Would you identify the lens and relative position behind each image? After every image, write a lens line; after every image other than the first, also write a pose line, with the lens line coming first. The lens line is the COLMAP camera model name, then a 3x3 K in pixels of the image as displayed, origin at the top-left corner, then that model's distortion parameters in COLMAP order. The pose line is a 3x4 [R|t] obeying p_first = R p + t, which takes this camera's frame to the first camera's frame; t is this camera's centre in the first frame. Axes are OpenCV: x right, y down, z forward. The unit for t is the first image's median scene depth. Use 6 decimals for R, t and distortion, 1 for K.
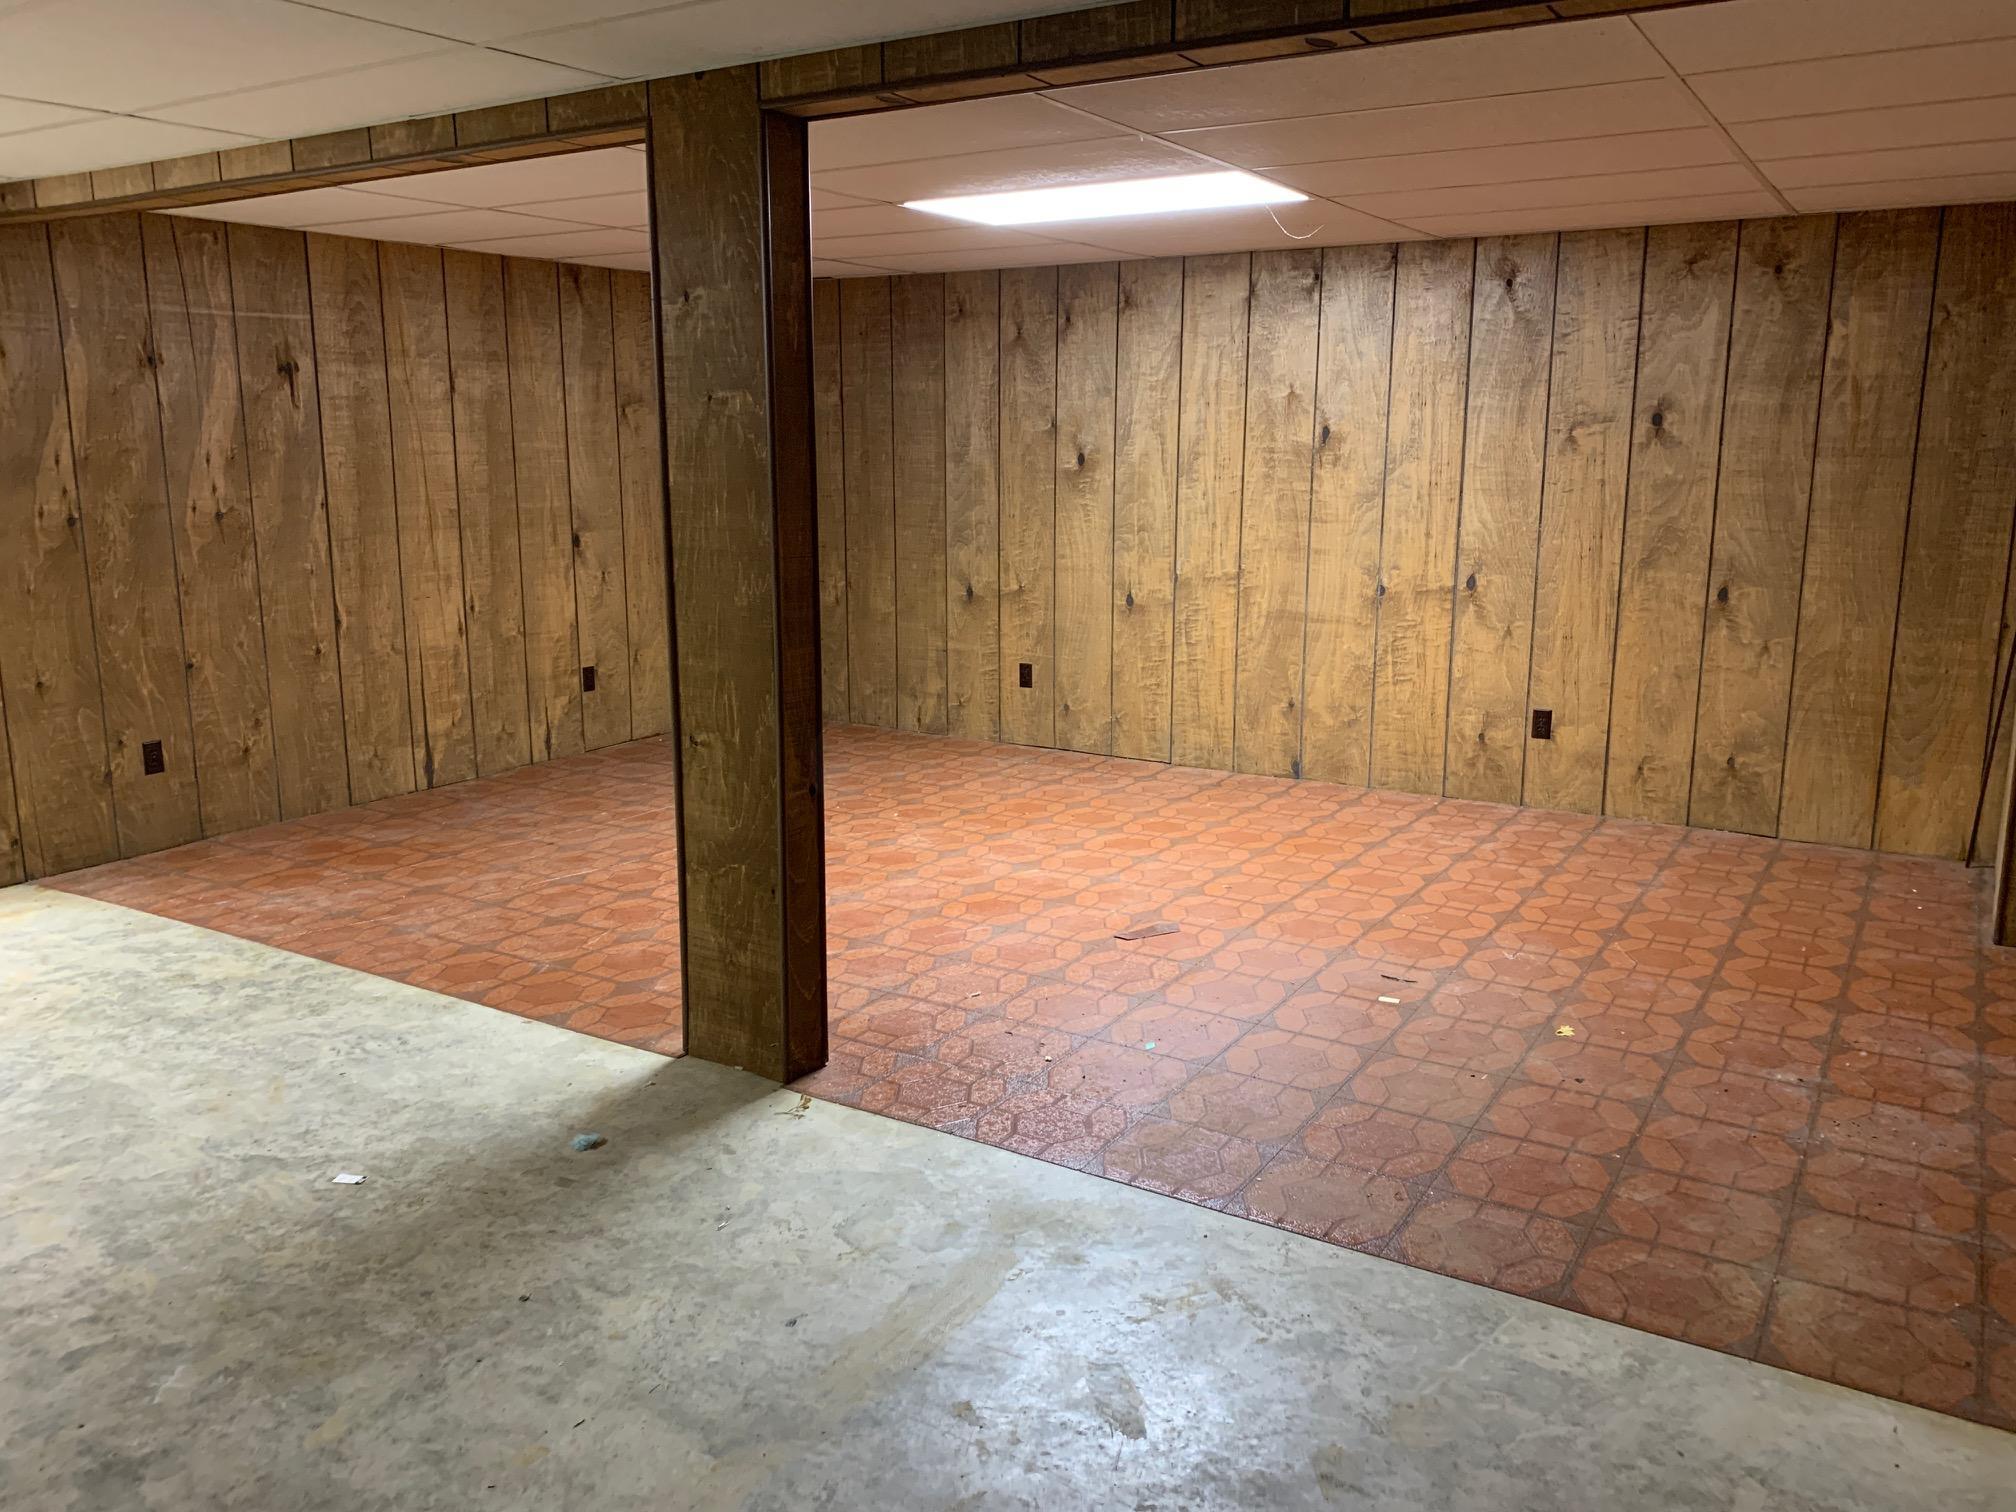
lens RADIAL K [[1530.8, 0, 1012.6], [0, 1530.8, 775.5], [0, 0, 1]] dist [0.022909, -0.013215]
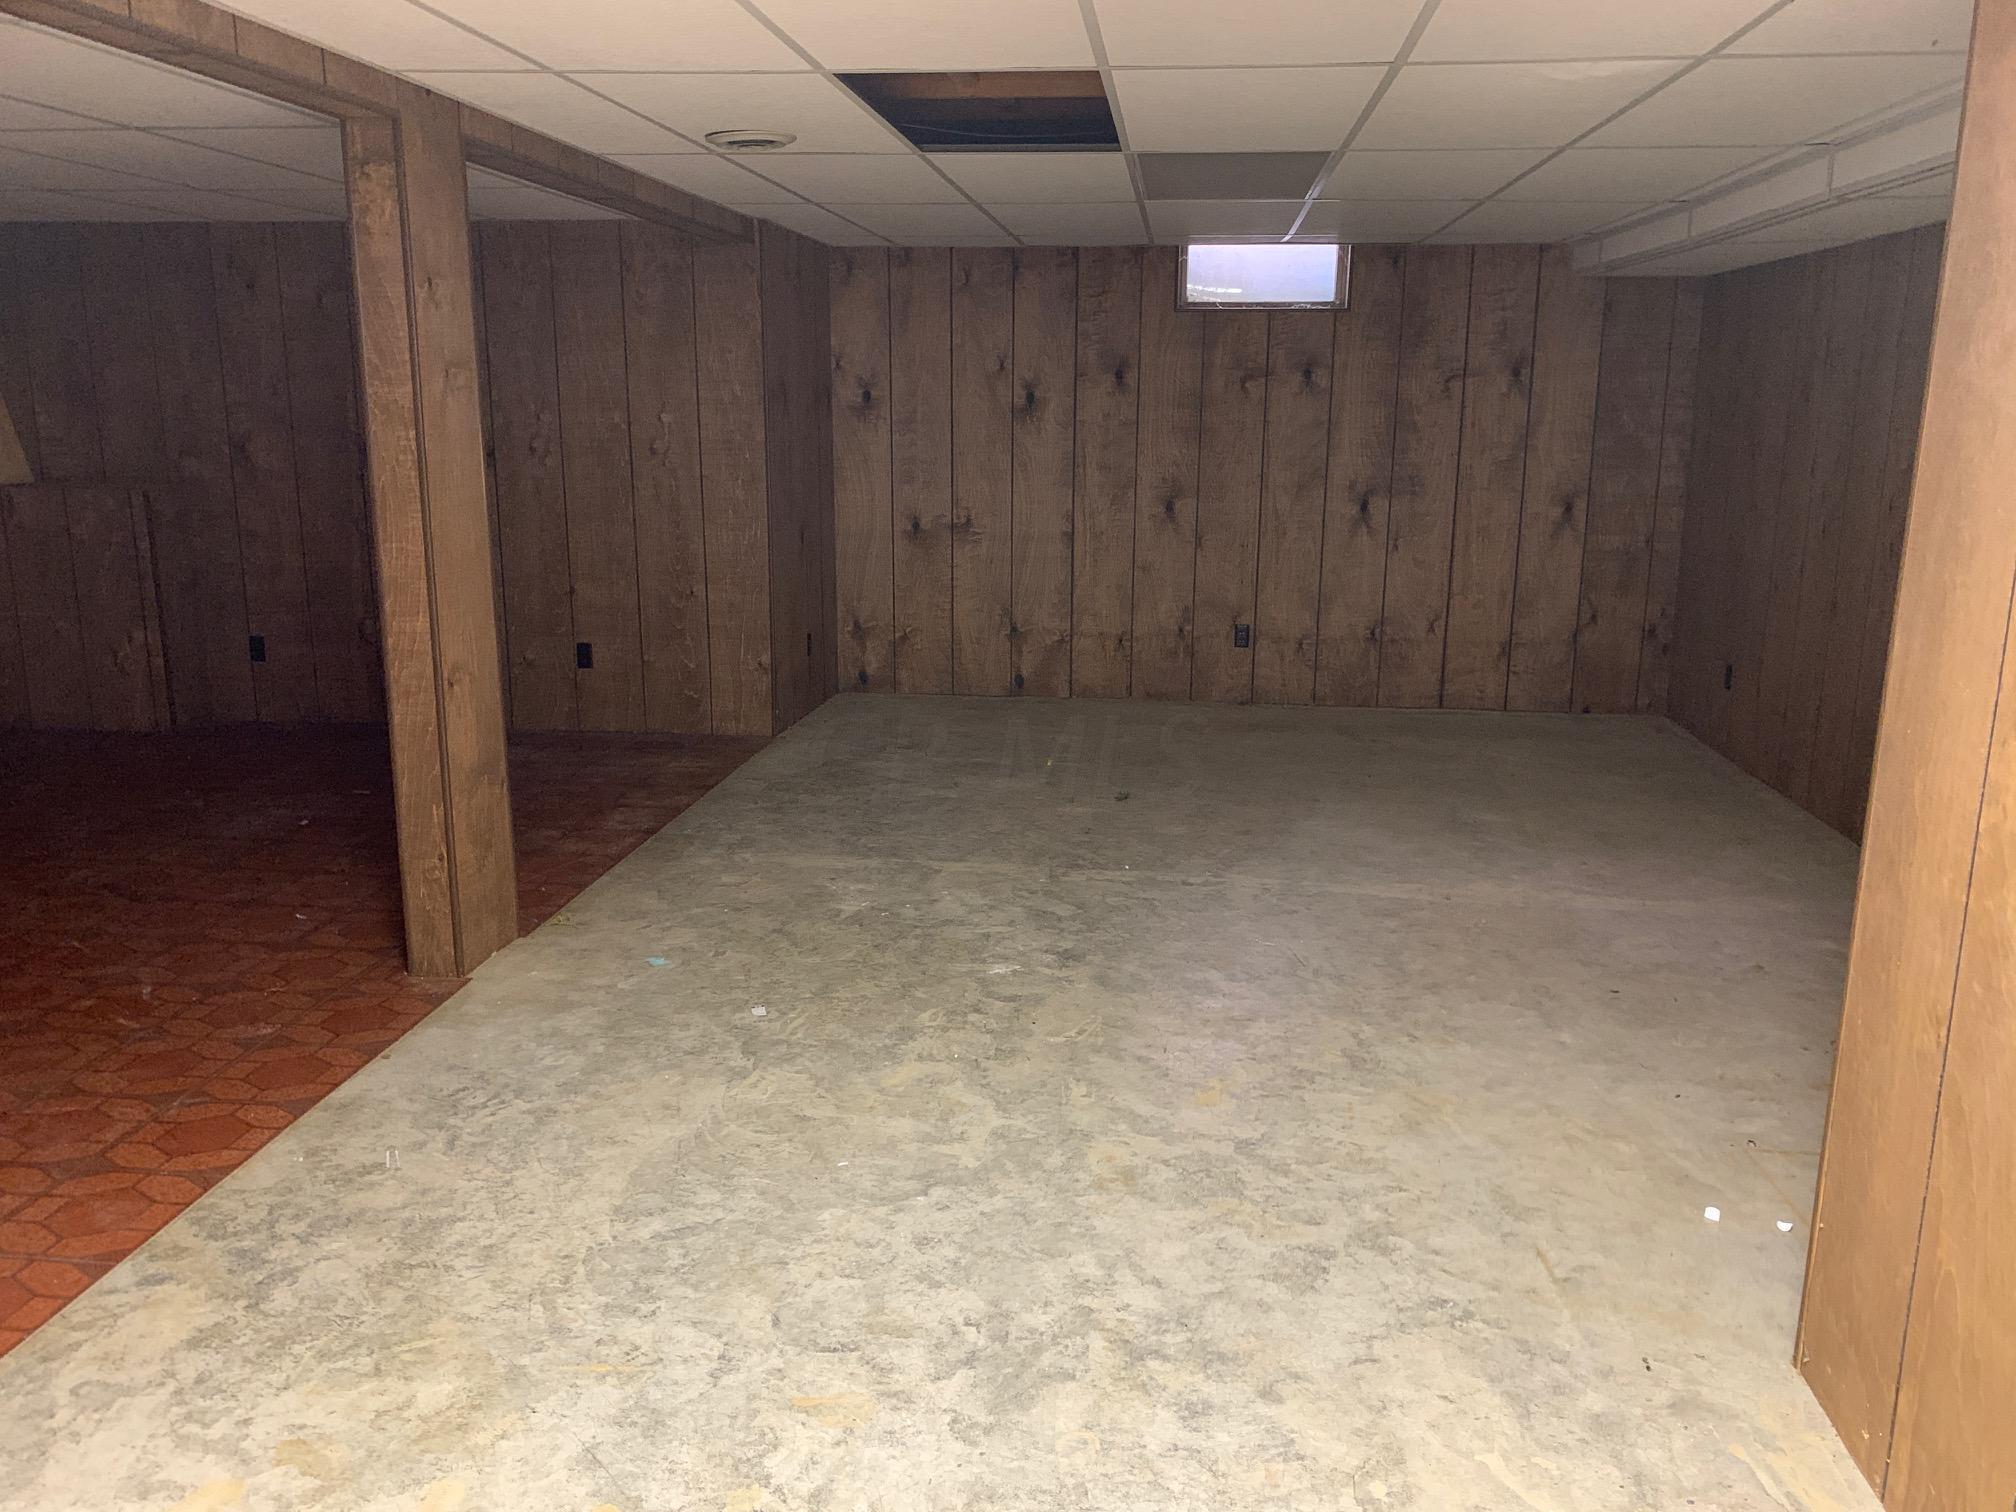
lens RADIAL K [[1530.8, 0, 1016.1], [0, 1530.8, 746.8], [0, 0, 1]] dist [0.022909, -0.013215]
pose [[-0.417789, -0.218662, 0.881838, -1.288959], [0.176628, 0.932540, 0.314915, -0.240781], [-0.891210, 0.287325, -0.350984, 0.975216]]
